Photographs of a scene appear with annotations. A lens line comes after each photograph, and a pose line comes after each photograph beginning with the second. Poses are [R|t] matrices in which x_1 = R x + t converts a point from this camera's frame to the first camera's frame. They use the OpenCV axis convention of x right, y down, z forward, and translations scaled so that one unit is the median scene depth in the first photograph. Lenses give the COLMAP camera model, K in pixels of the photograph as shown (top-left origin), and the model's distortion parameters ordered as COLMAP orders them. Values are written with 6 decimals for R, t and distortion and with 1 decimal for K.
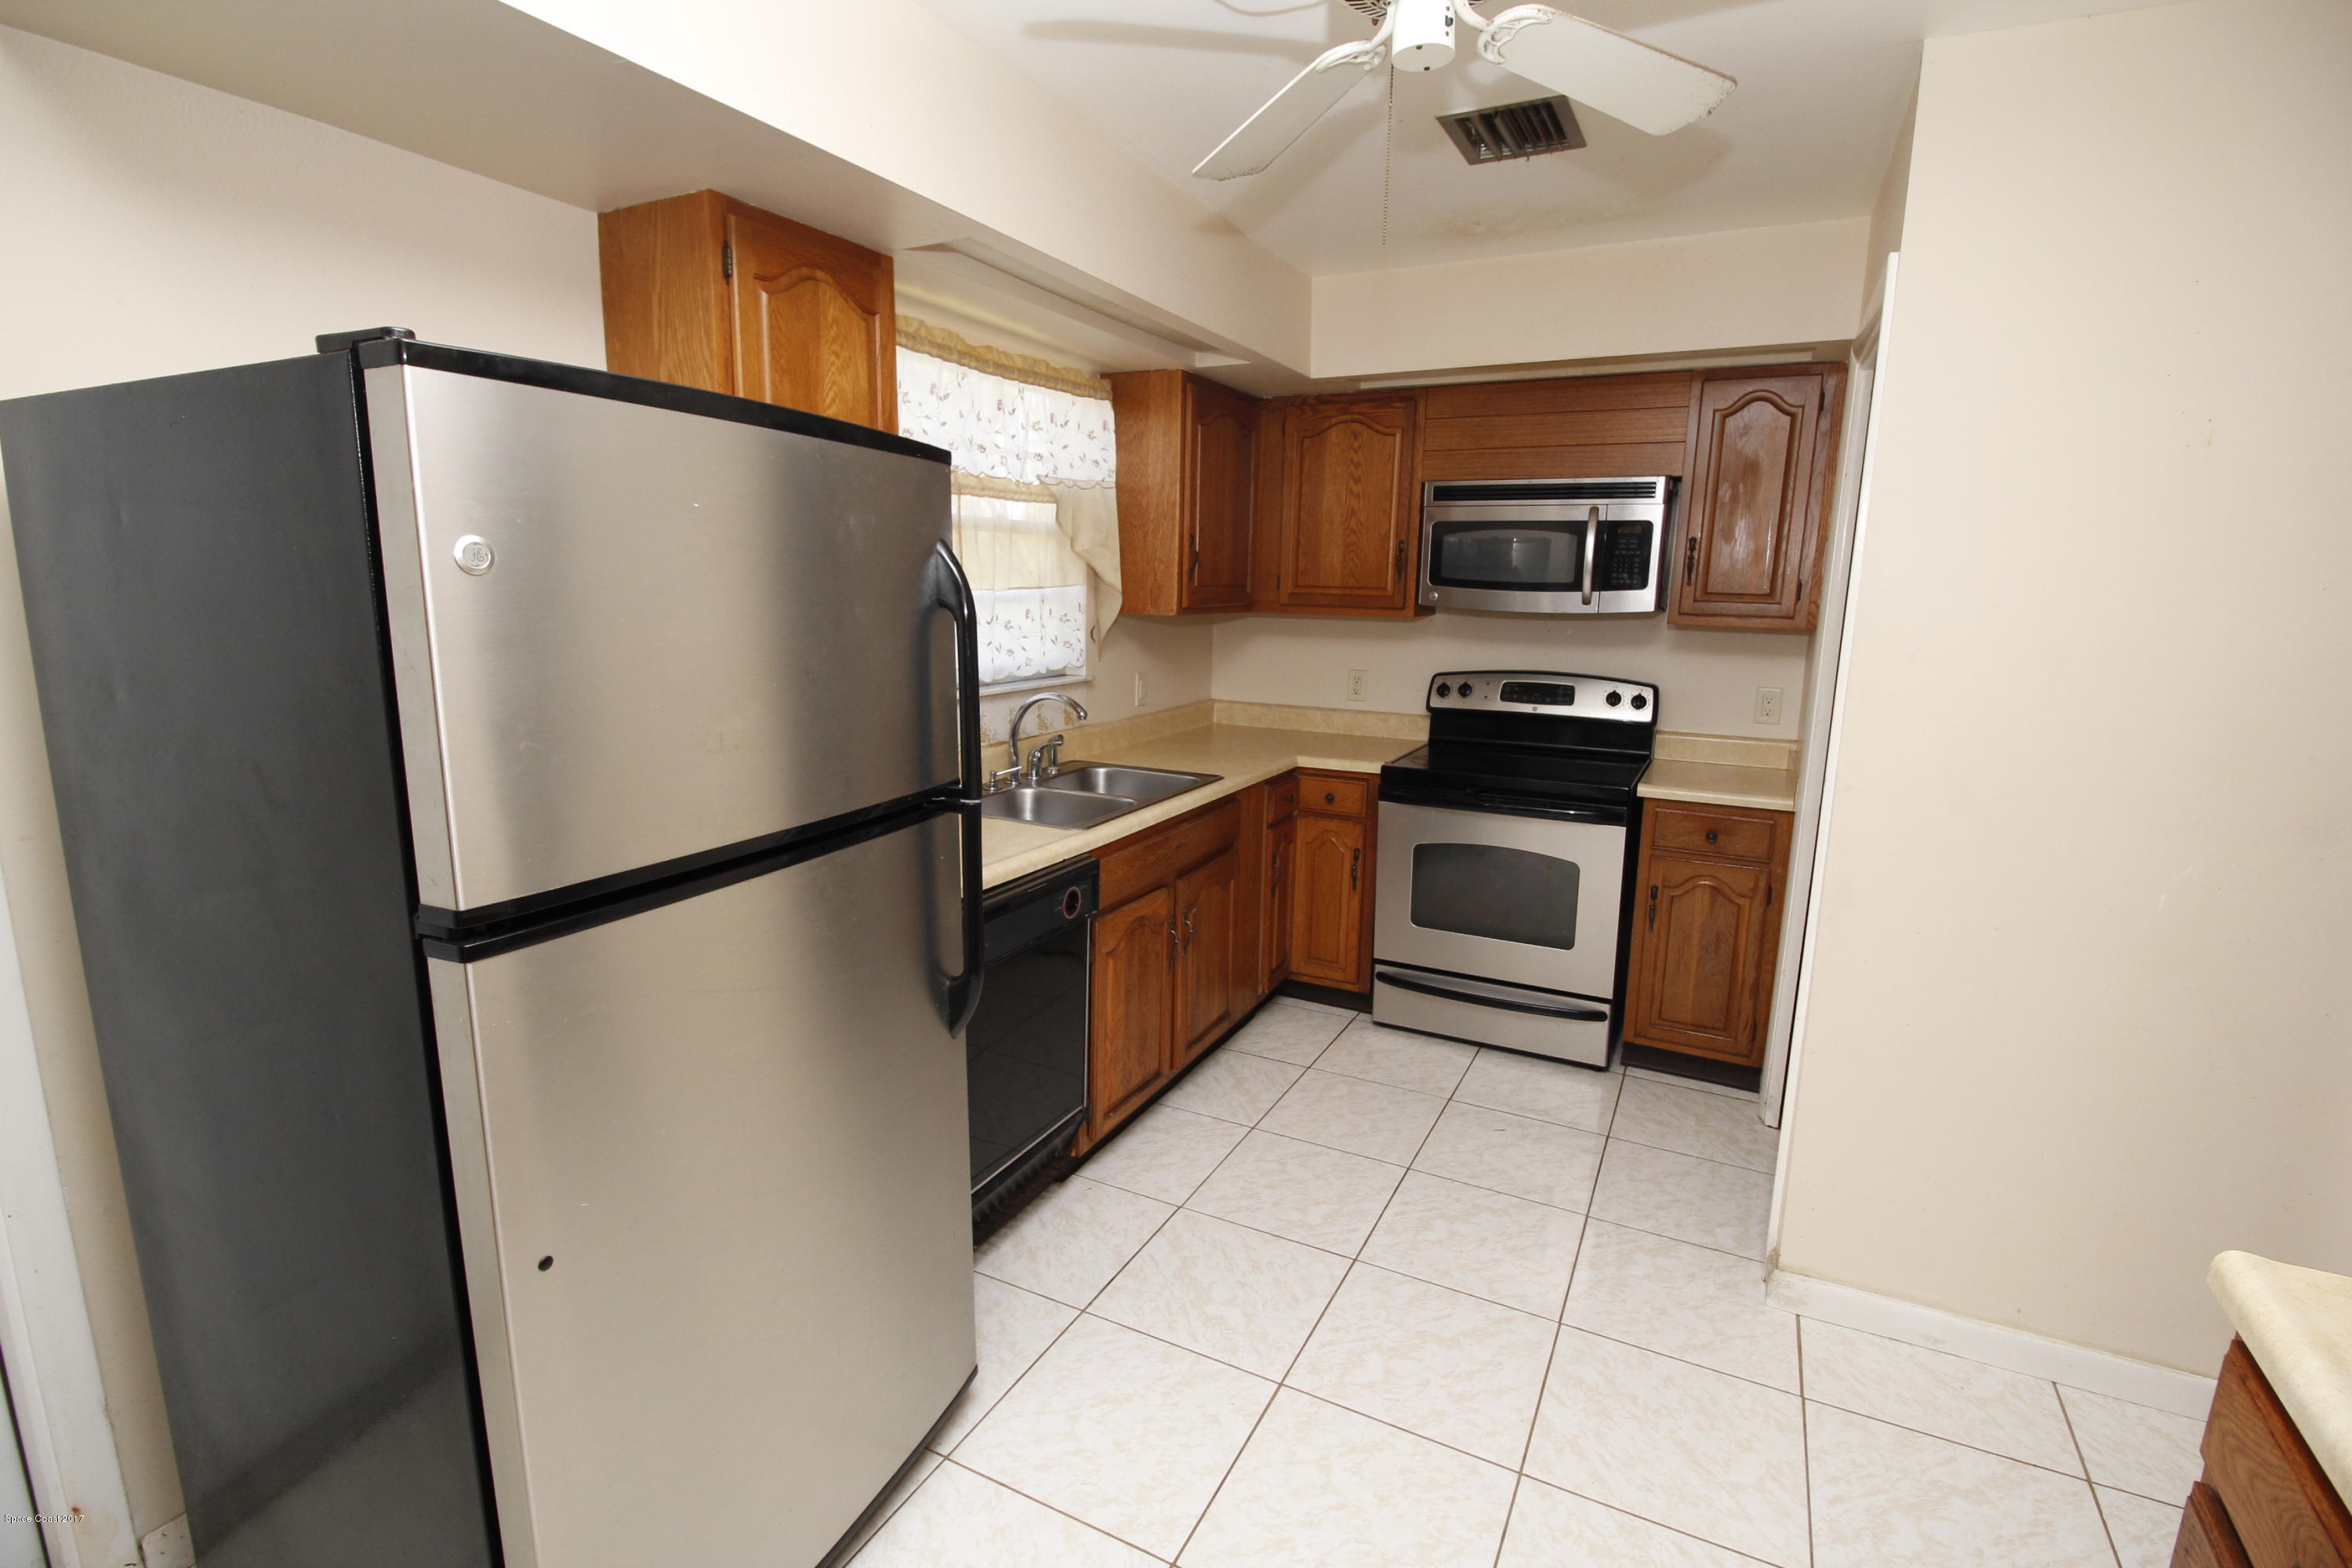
lens RADIAL K [[1089.4, 0, 1173.4], [0, 1089.4, 779.0], [0, 0, 1]] dist [-0.016350, -0.000876]
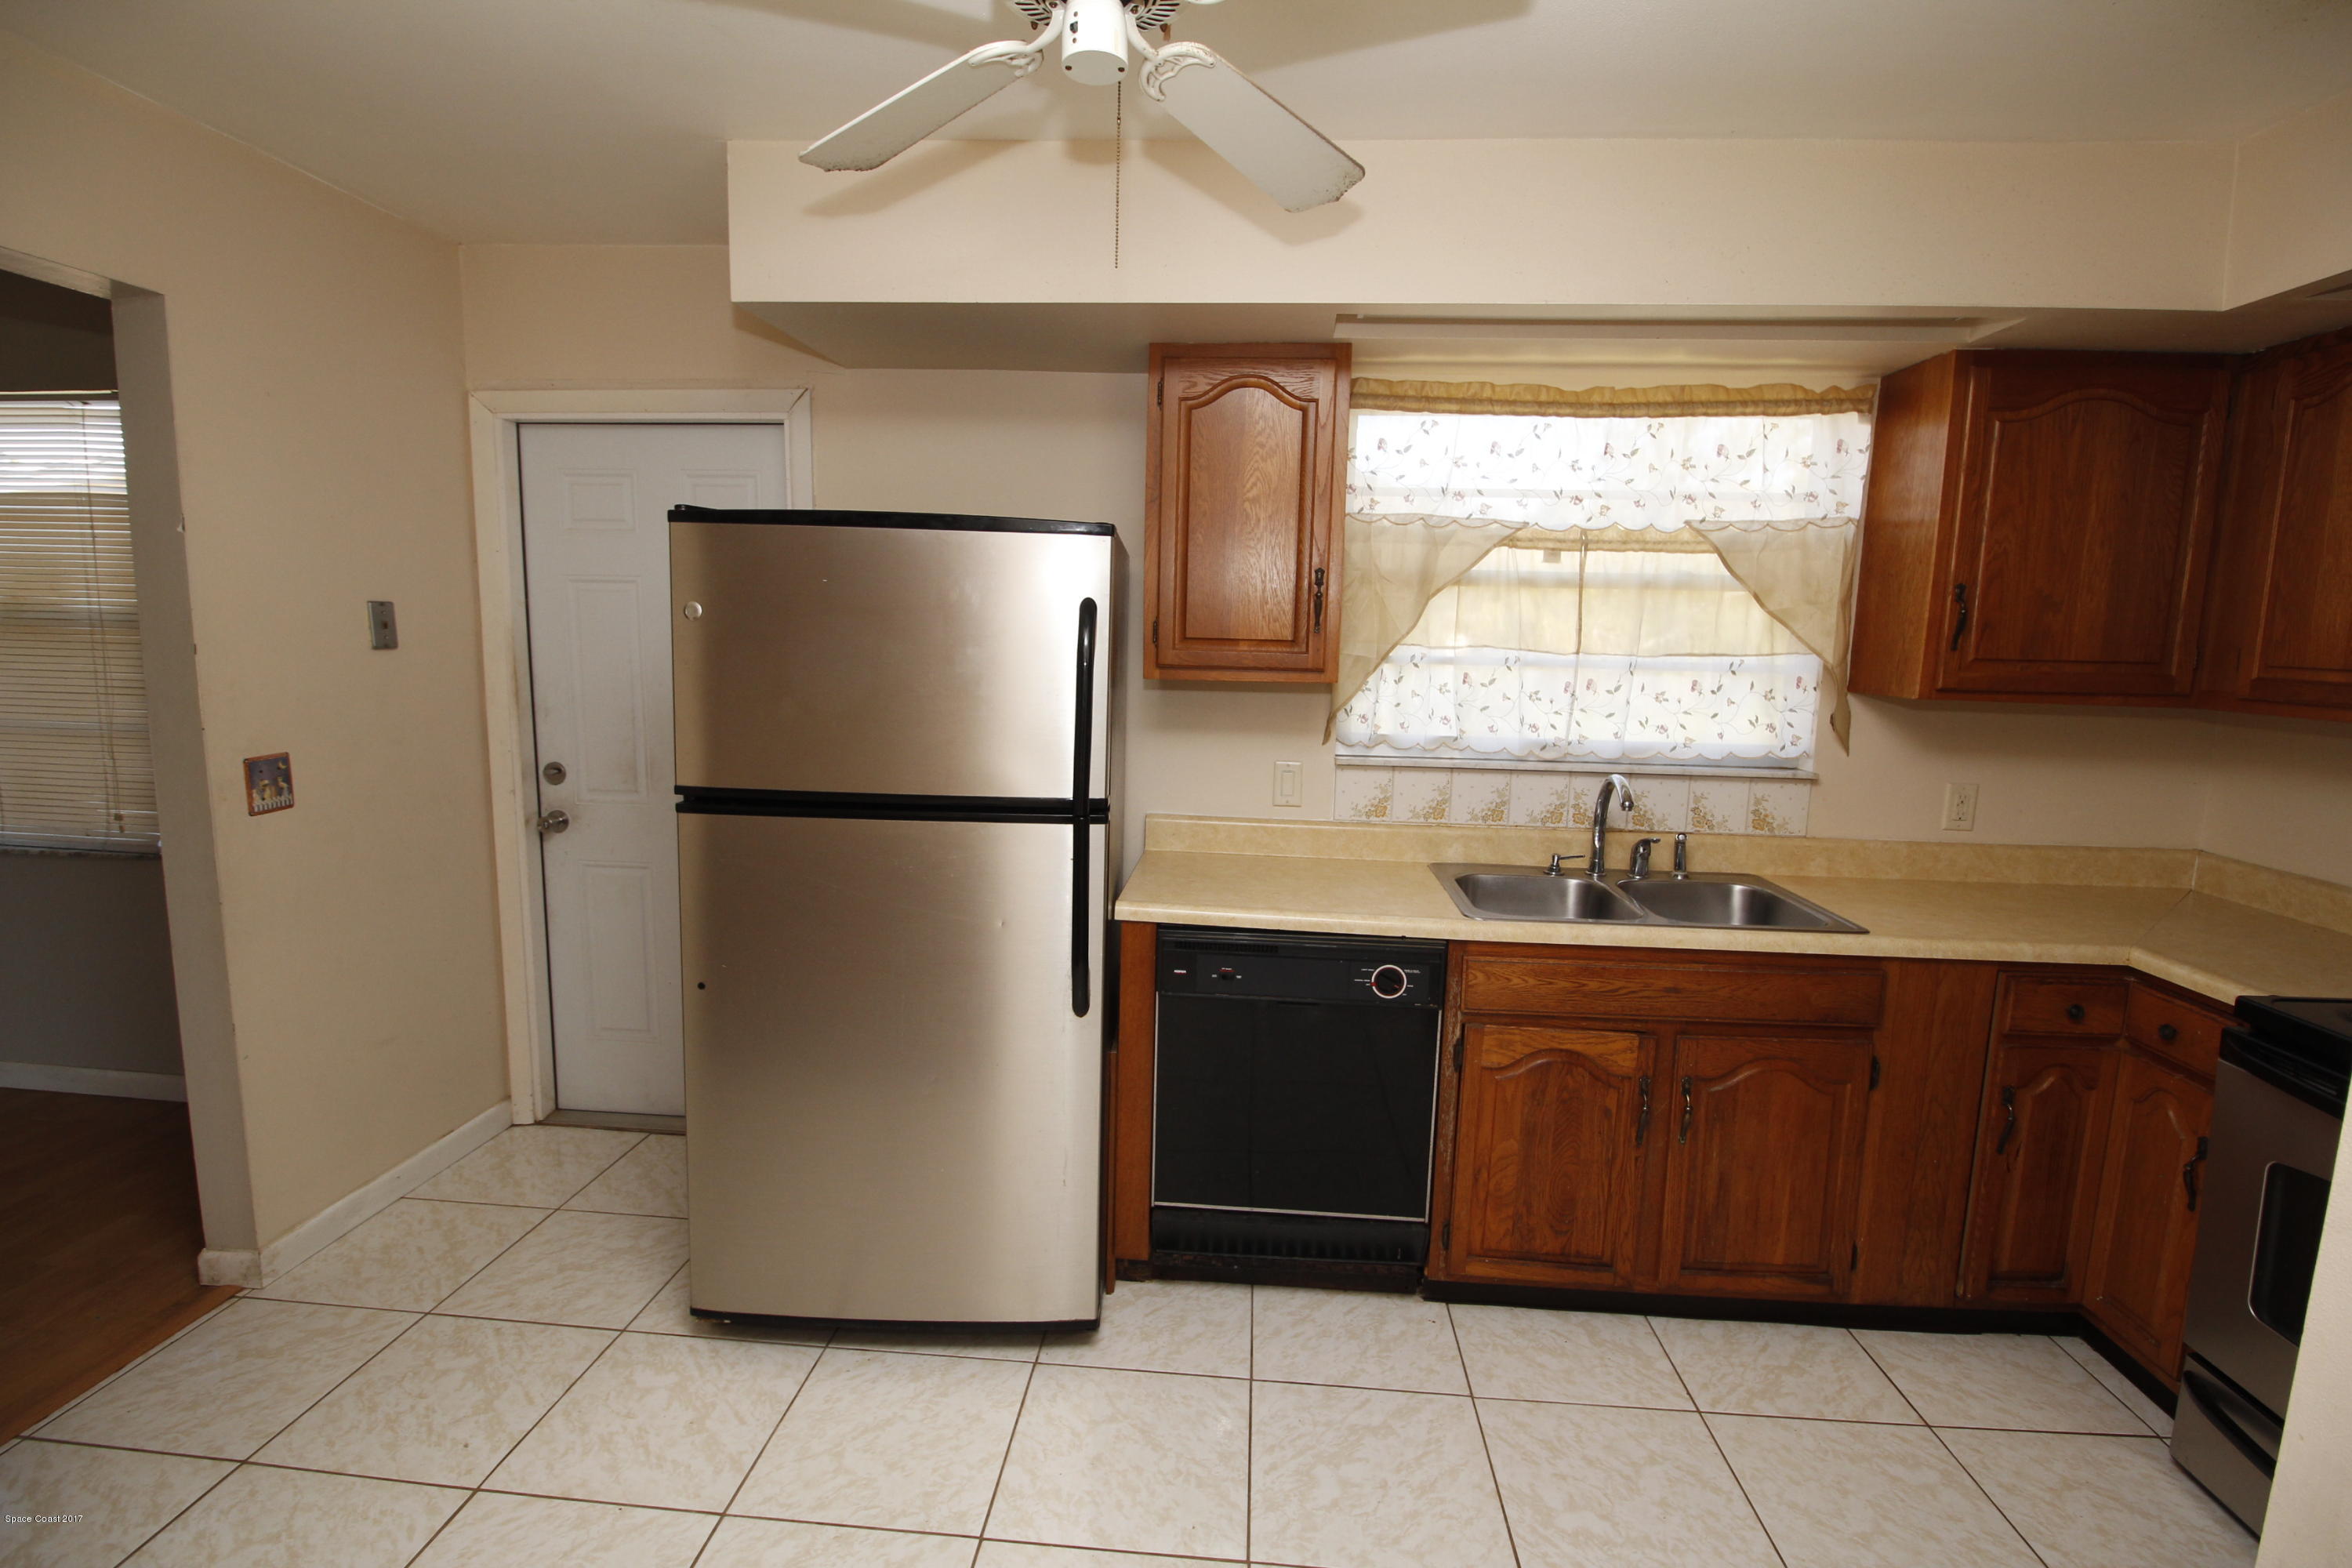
lens RADIAL K [[1089.4, 0, 1173.4], [0, 1089.4, 779.0], [0, 0, 1]] dist [-0.016350, -0.000876]
pose [[0.390943, 0.121351, -0.912380, 0.494518], [-0.183392, 0.981664, 0.051985, -0.053036], [0.901959, 0.147000, 0.406030, 0.322273]]
